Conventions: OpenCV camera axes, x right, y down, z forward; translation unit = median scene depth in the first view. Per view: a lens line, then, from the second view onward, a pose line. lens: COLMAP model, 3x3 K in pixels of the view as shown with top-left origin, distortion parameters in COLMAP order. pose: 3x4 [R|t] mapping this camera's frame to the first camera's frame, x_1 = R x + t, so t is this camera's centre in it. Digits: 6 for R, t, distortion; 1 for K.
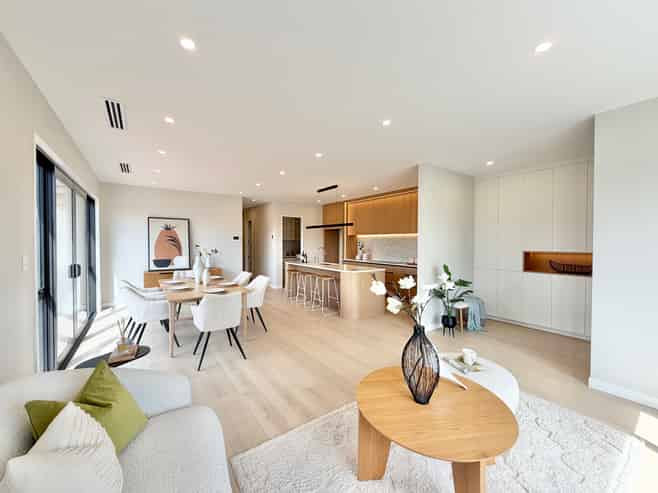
lens RADIAL K [[263.4, 0, 329.0], [0, 263.4, 246.5], [0, 0, 1]] dist [0.023366, 0.000052]
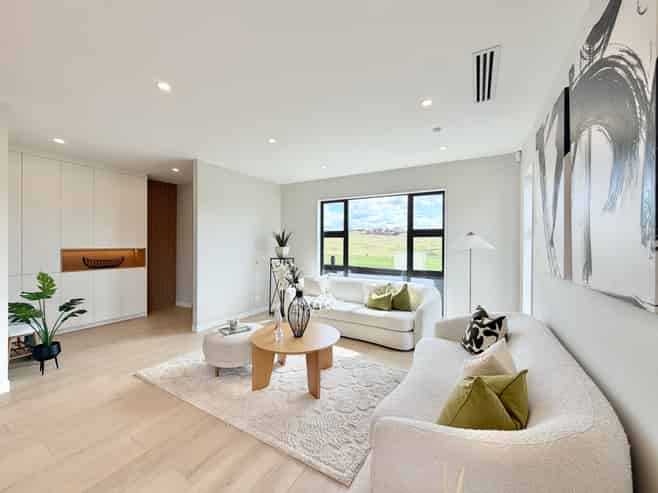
lens RADIAL K [[263.4, 0, 329.0], [0, 263.4, 246.5], [0, 0, 1]] dist [0.023366, 0.000052]
pose [[-0.413059, -0.021022, 0.910462, -0.579611], [0.008238, 0.999606, 0.026818, -0.009458], [-0.910667, 0.018578, -0.412723, 0.758488]]
